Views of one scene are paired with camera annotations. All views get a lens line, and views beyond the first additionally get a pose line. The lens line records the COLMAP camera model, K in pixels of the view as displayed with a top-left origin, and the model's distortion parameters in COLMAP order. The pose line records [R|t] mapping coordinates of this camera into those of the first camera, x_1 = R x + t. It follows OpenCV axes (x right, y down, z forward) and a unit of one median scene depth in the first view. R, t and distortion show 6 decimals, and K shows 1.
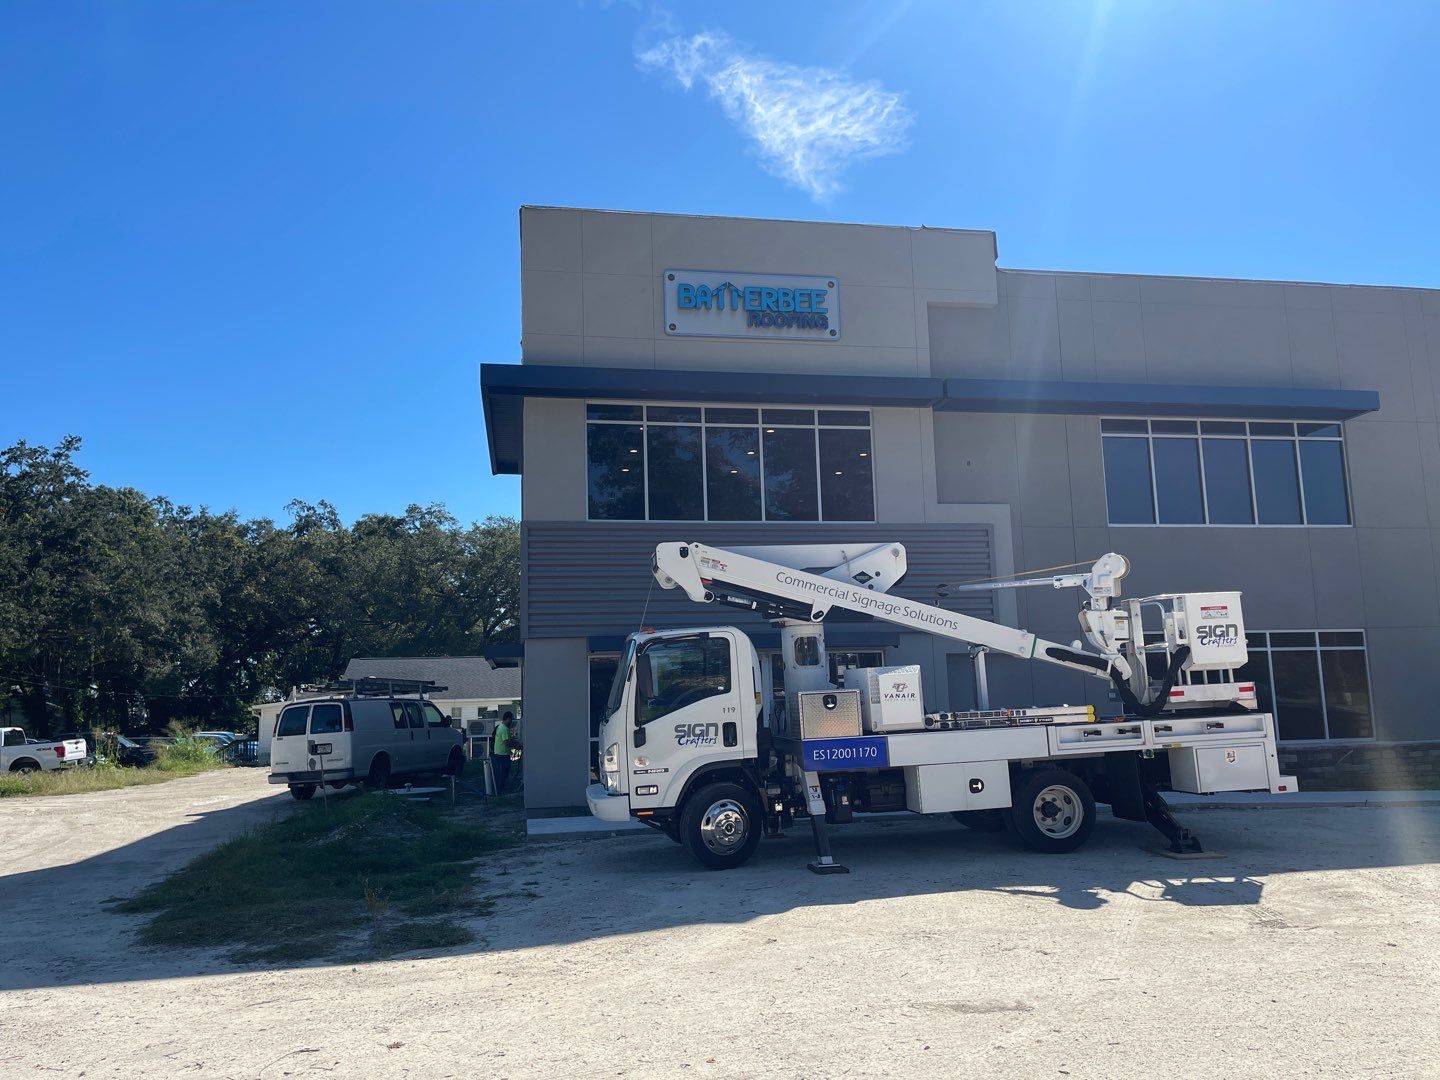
lens RADIAL K [[1082.7, 0, 724.5], [0, 1082.7, 554.4], [0, 0, 1]] dist [0.057519, -0.066677]
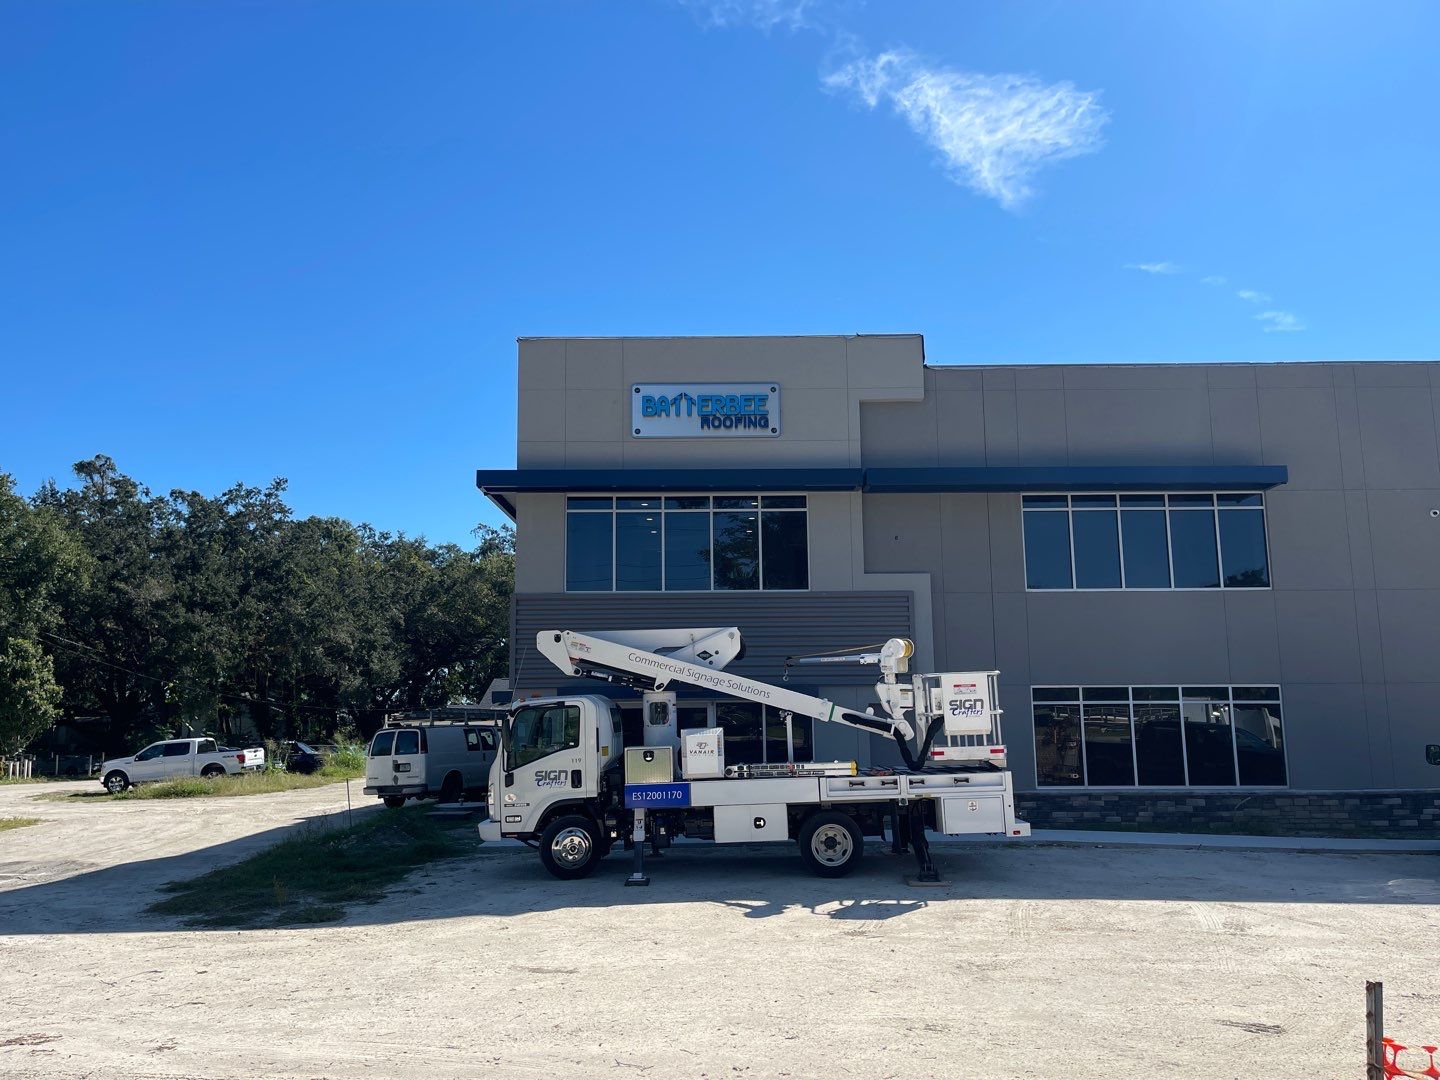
lens RADIAL K [[1081.7, 0, 724.5], [0, 1081.7, 551.0], [0, 0, 1]] dist [0.039873, -0.009185]
pose [[0.984787, -0.008865, -0.173540, 0.373587], [0.006721, 0.999894, -0.012939, -0.085578], [0.173636, 0.011576, 0.984742, -0.256294]]
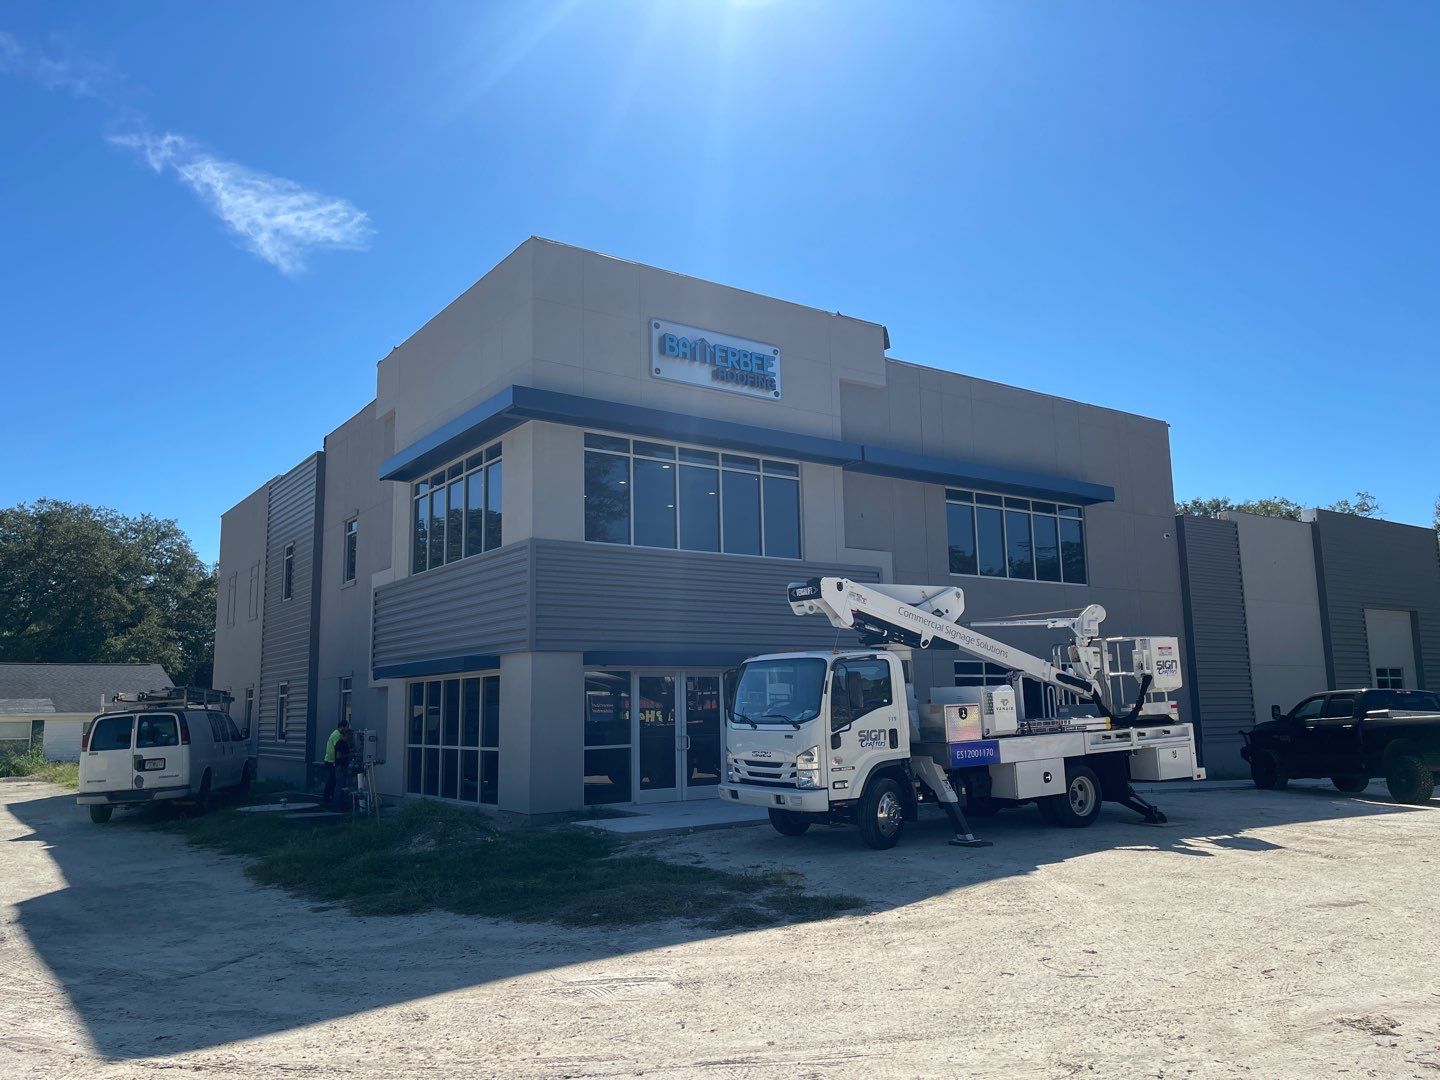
lens RADIAL K [[1082.8, 0, 729.8], [0, 1082.8, 546.0], [0, 0, 1]] dist [0.027514, -0.004780]
pose [[0.906977, 0.072204, 0.414945, -0.613647], [-0.062140, 0.997354, -0.037724, 0.005574], [-0.416571, 0.008430, 0.909064, -0.036628]]
